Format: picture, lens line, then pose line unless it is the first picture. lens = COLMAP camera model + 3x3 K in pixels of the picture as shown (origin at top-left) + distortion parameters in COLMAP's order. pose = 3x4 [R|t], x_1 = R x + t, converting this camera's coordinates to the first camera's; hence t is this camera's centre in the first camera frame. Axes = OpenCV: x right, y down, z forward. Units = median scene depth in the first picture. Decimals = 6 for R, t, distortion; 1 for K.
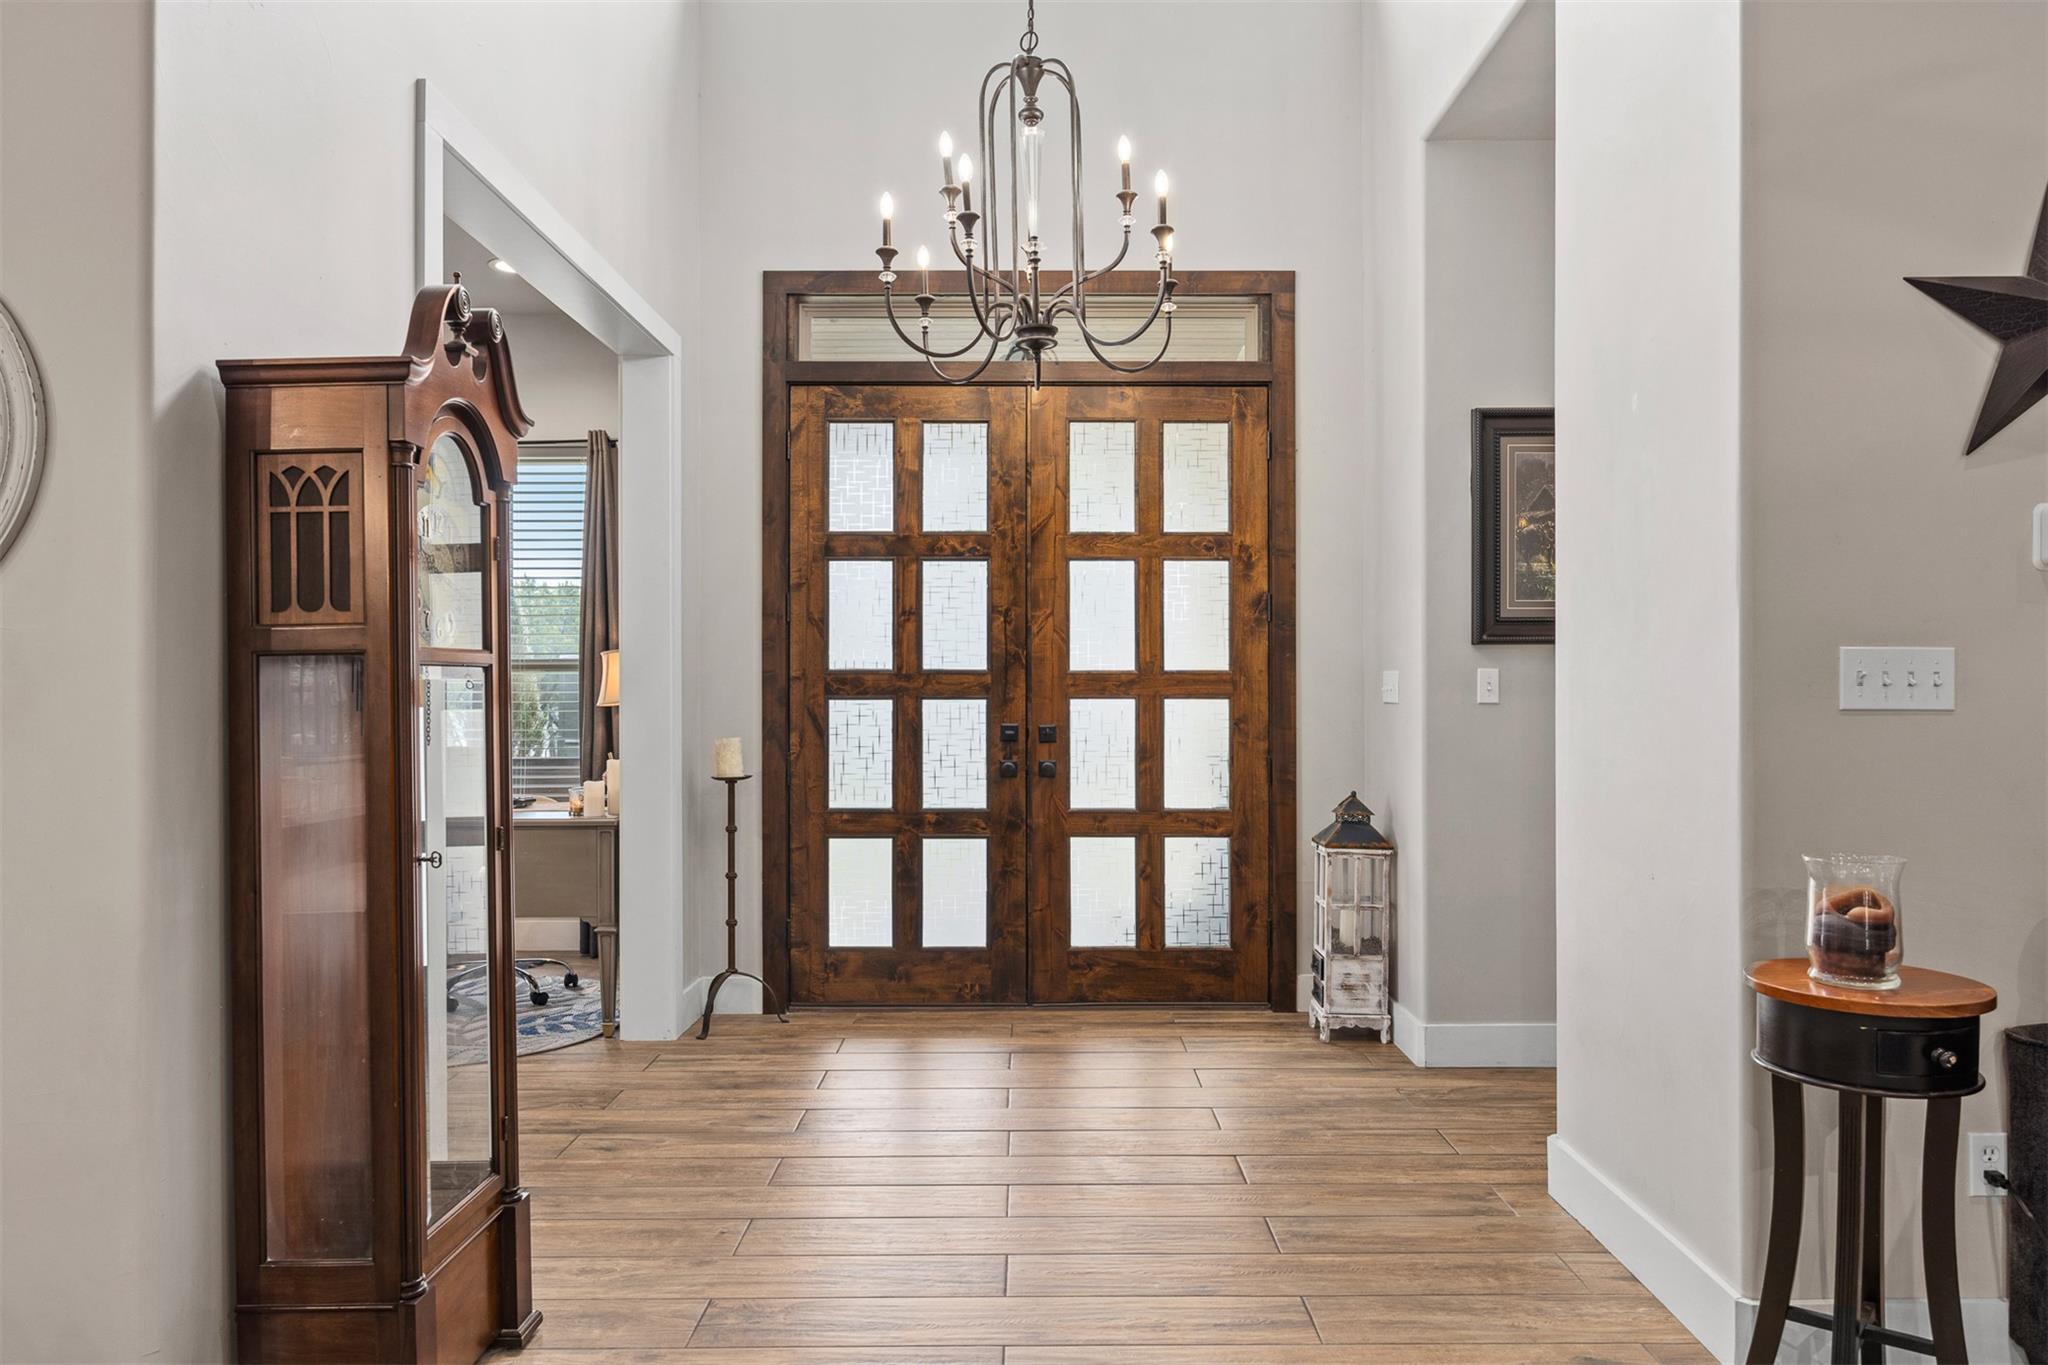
lens RADIAL K [[1333.8, 0, 1027.0], [0, 1333.8, 694.1], [0, 0, 1]] dist [-0.006679, 0.001537]
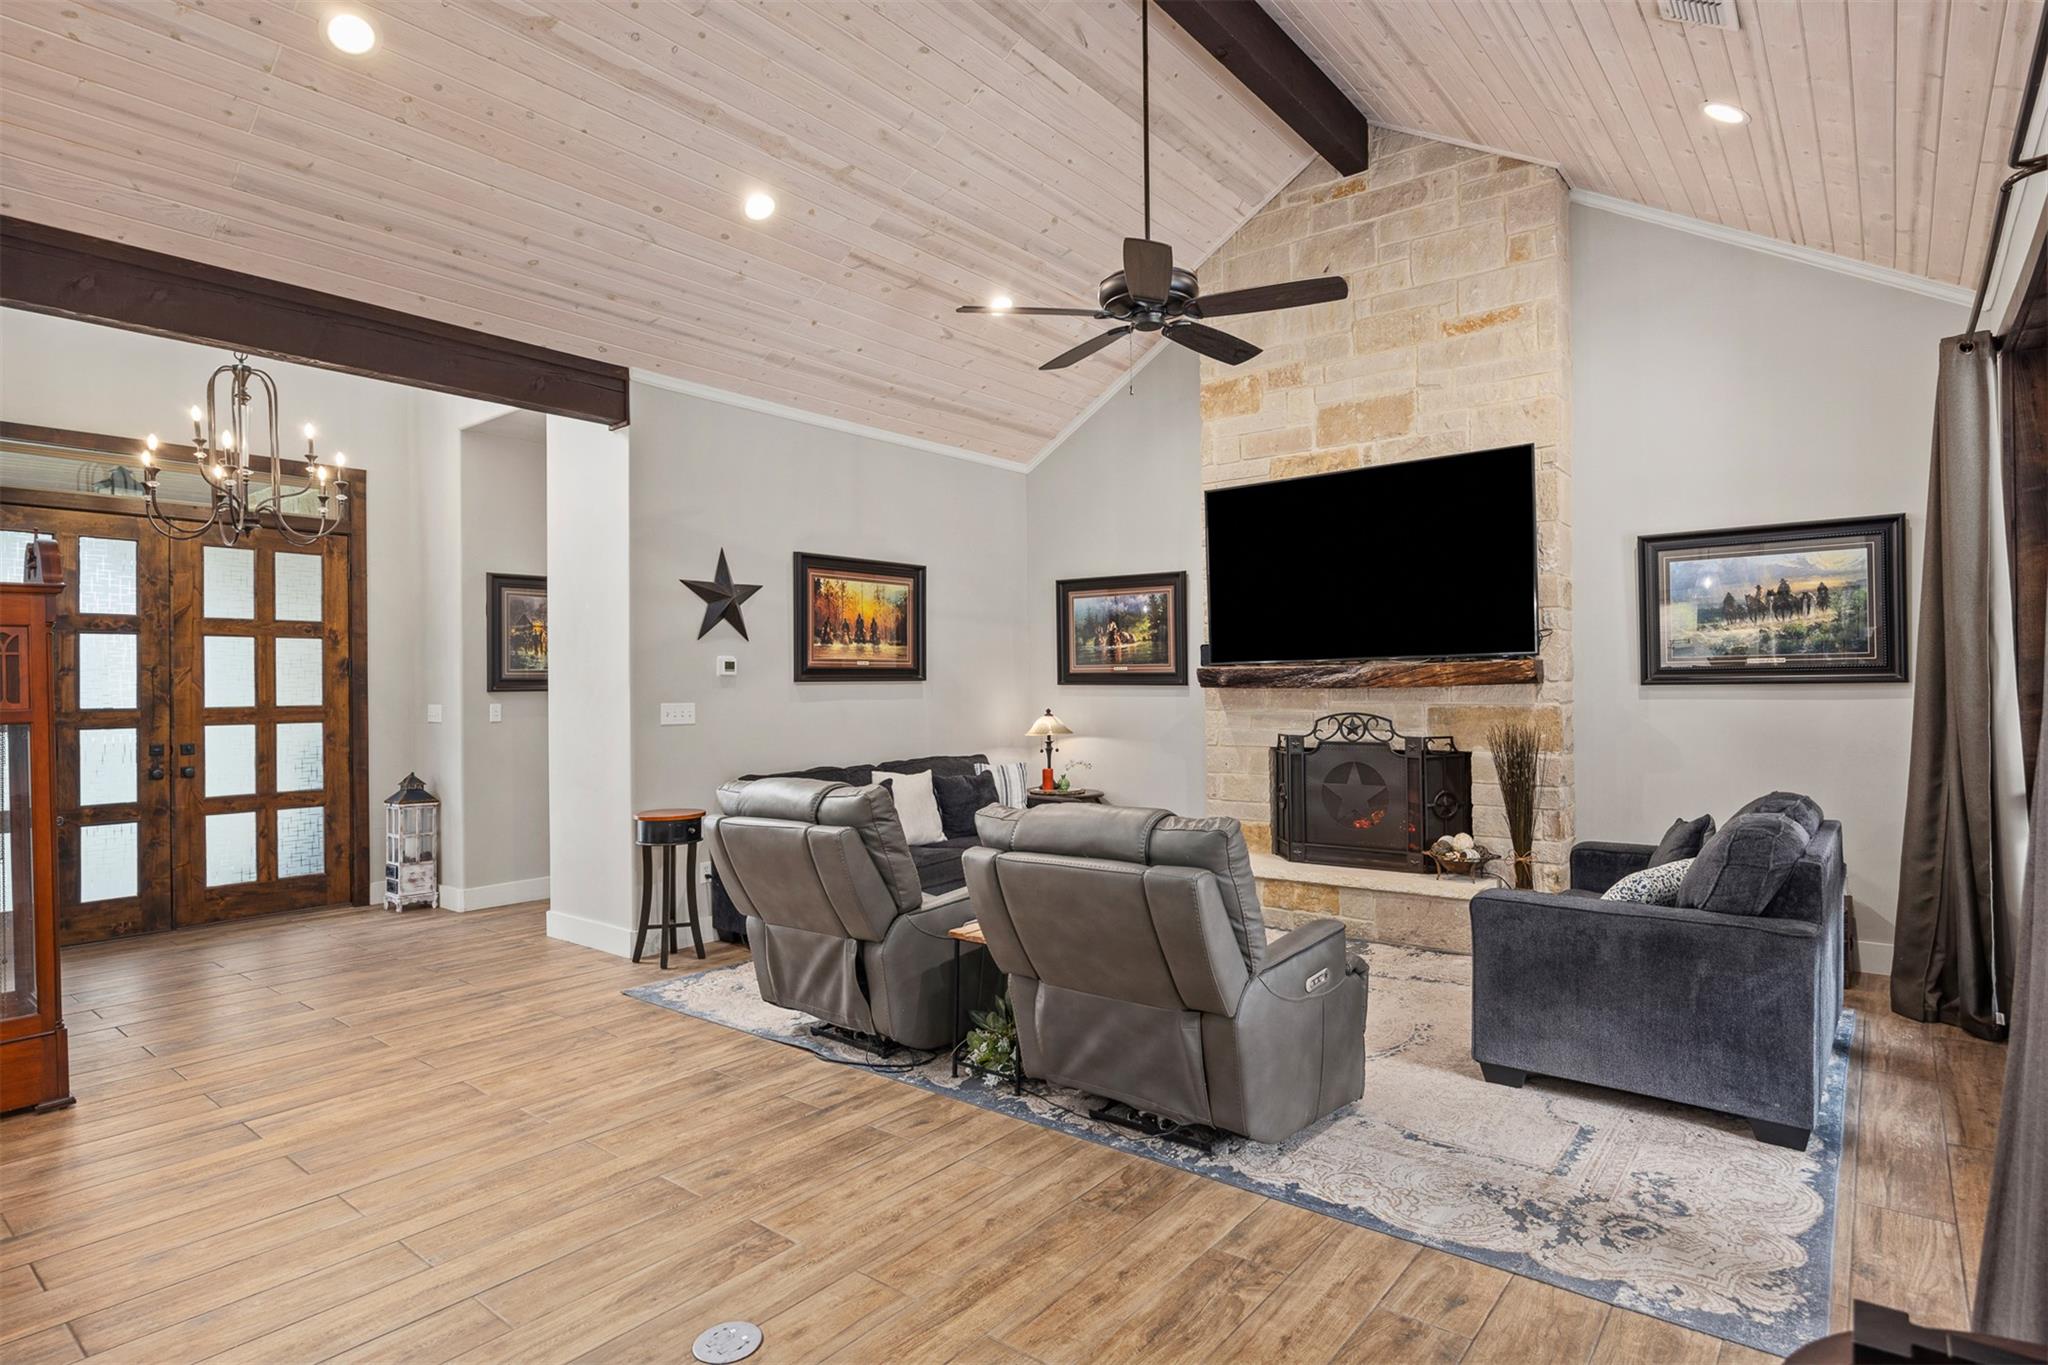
lens RADIAL K [[1069.1, 0, 1025.5], [0, 1069.1, 673.0], [0, 0, 1]] dist [0.000468, -0.000026]
pose [[0.628704, 0.004356, 0.777632, -0.333646], [0.013112, 0.999783, -0.016201, -0.024949], [-0.777534, 0.020381, 0.628510, -0.515430]]
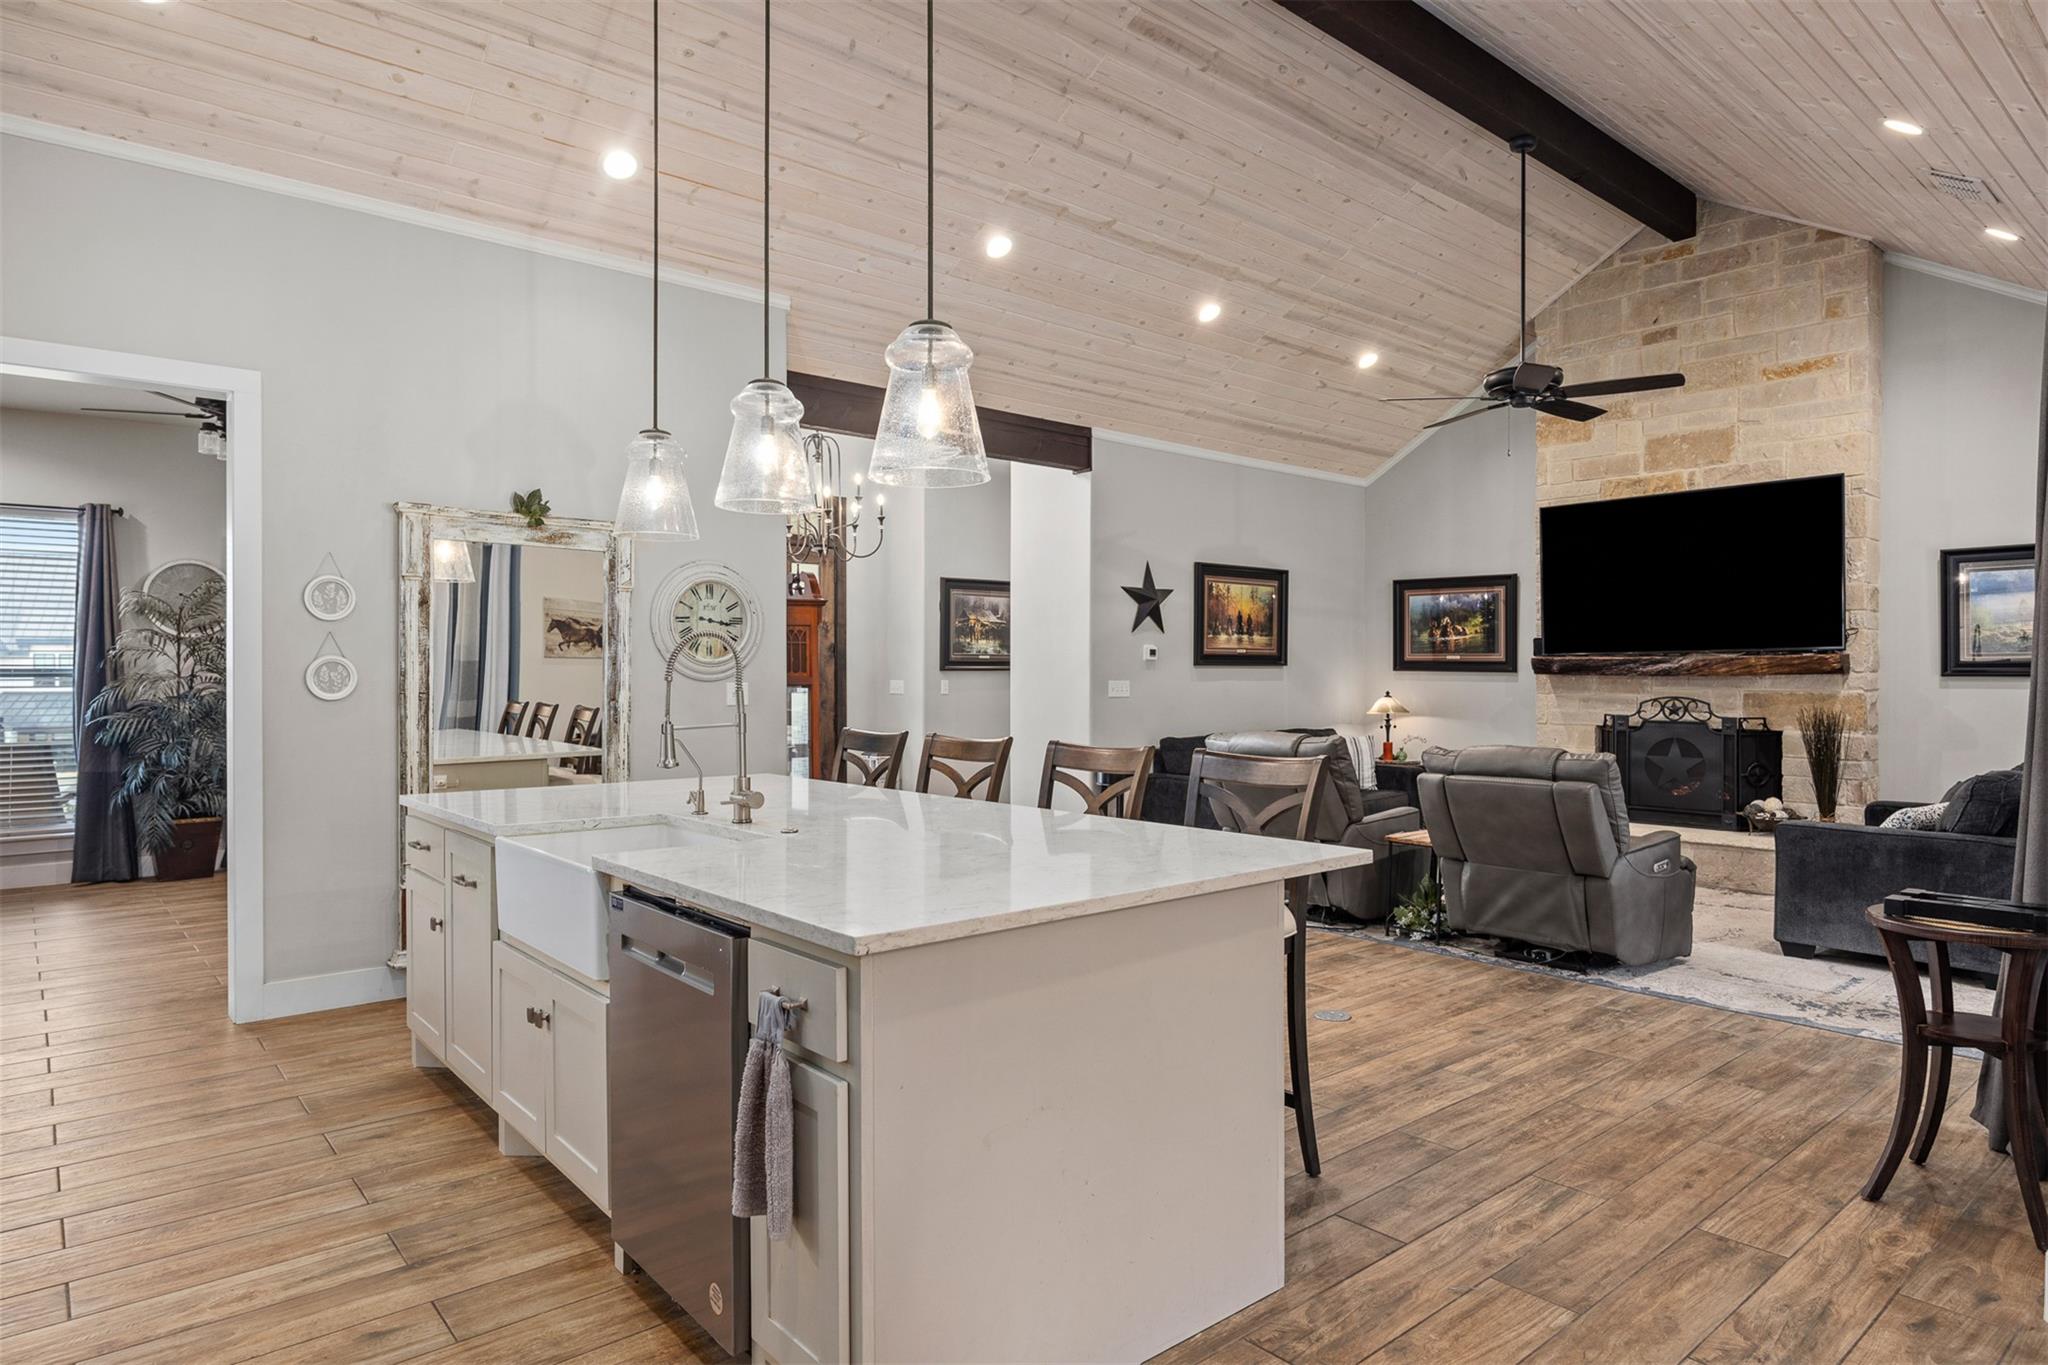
lens RADIAL K [[1168.1, 0, 1037.0], [0, 1168.1, 672.2], [0, 0, 1]] dist [0.000344, -0.003019]
pose [[0.759519, 0.003764, 0.650474, -0.815525], [-0.000493, 0.999986, -0.005212, -0.019451], [-0.650484, 0.003638, 0.759511, -0.672211]]
